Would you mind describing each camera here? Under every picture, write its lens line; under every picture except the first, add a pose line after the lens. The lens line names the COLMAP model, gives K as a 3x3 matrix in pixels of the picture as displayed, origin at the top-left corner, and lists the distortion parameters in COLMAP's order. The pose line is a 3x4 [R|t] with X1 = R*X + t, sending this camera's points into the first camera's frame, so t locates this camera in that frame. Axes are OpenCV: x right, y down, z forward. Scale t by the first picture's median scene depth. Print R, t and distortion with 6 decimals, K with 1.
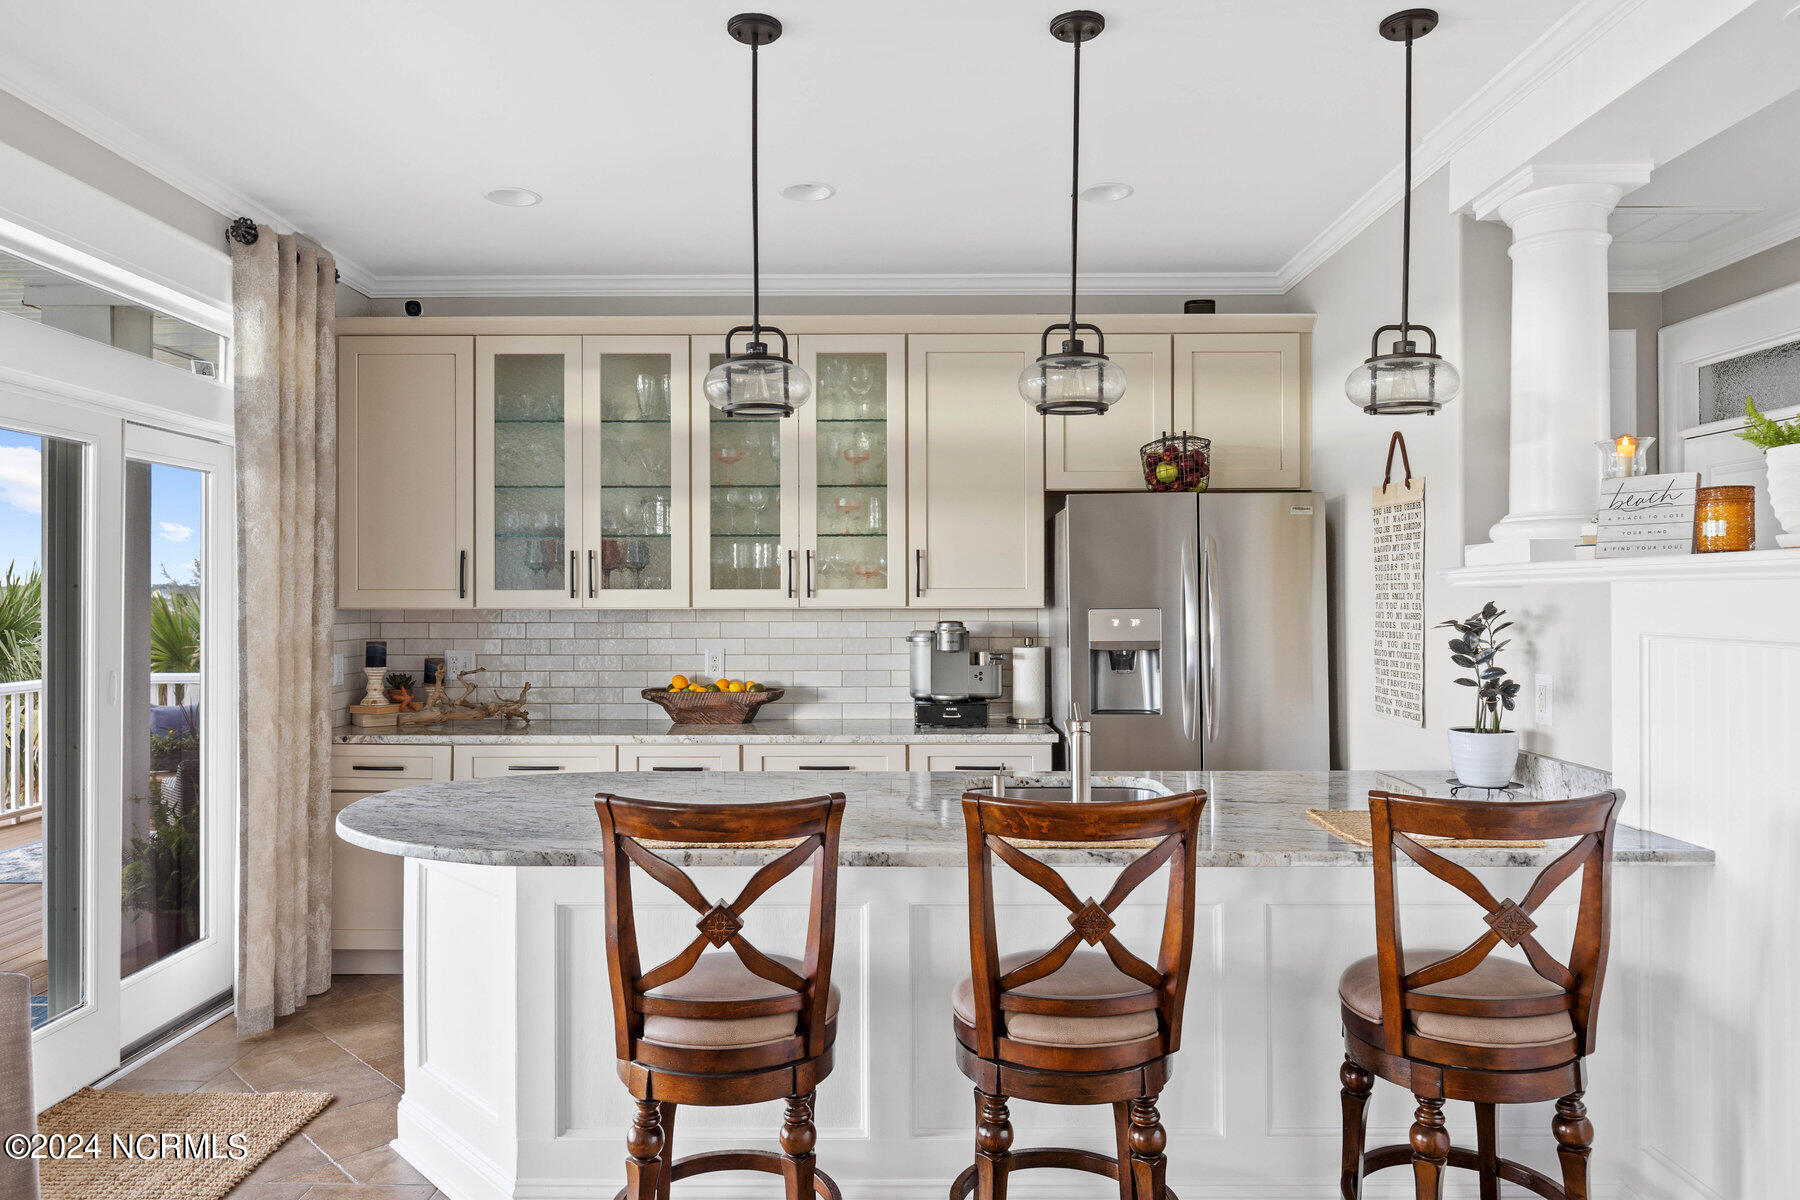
lens RADIAL K [[1244.9, 0, 900.9], [0, 1244.9, 599.6], [0, 0, 1]] dist [0.001383, 0.000797]
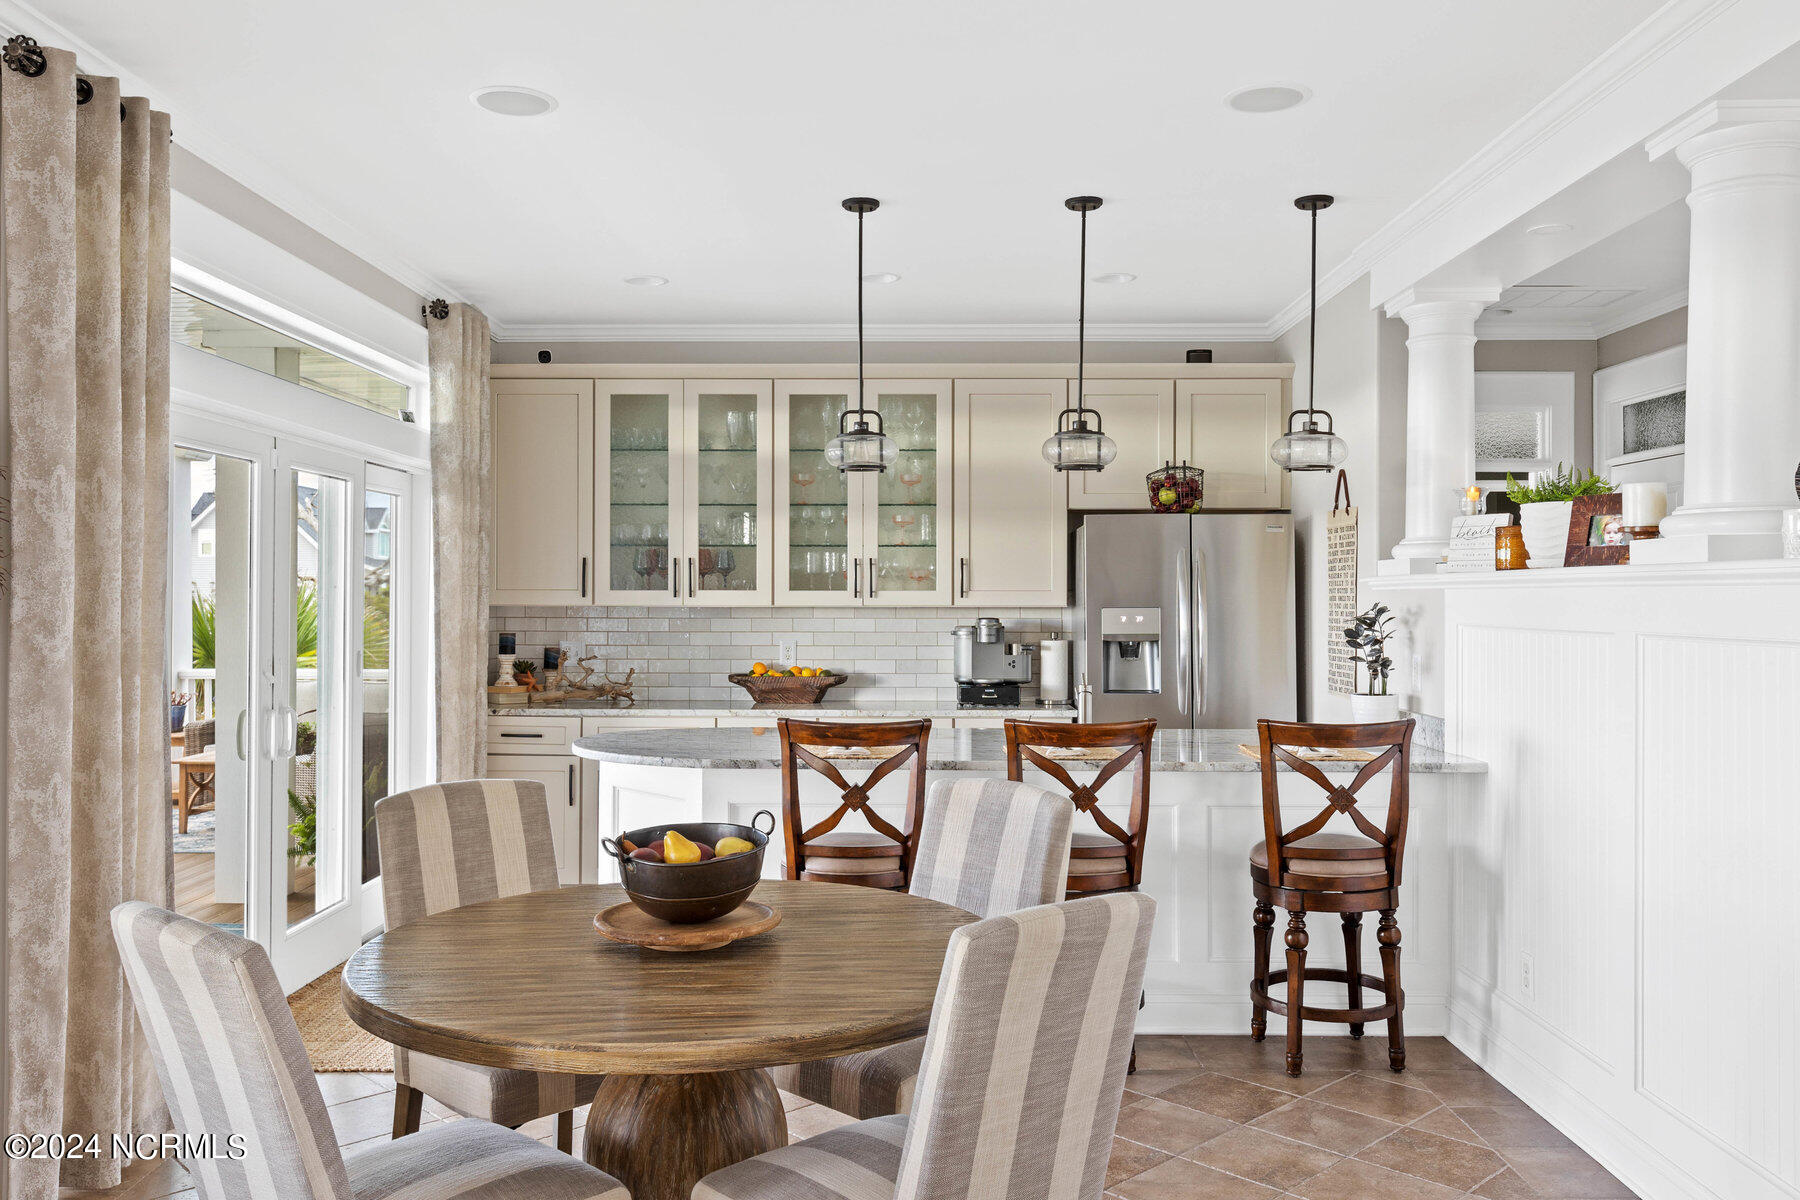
lens RADIAL K [[1440.8, 0, 899.0], [0, 1440.8, 605.3], [0, 0, 1]] dist [0.002938, -0.000146]
pose [[0.999902, 0.004317, -0.013291, -0.031916], [-0.004281, 0.999987, 0.002756, 0.001852], [0.013303, -0.002699, 0.999908, -0.440807]]
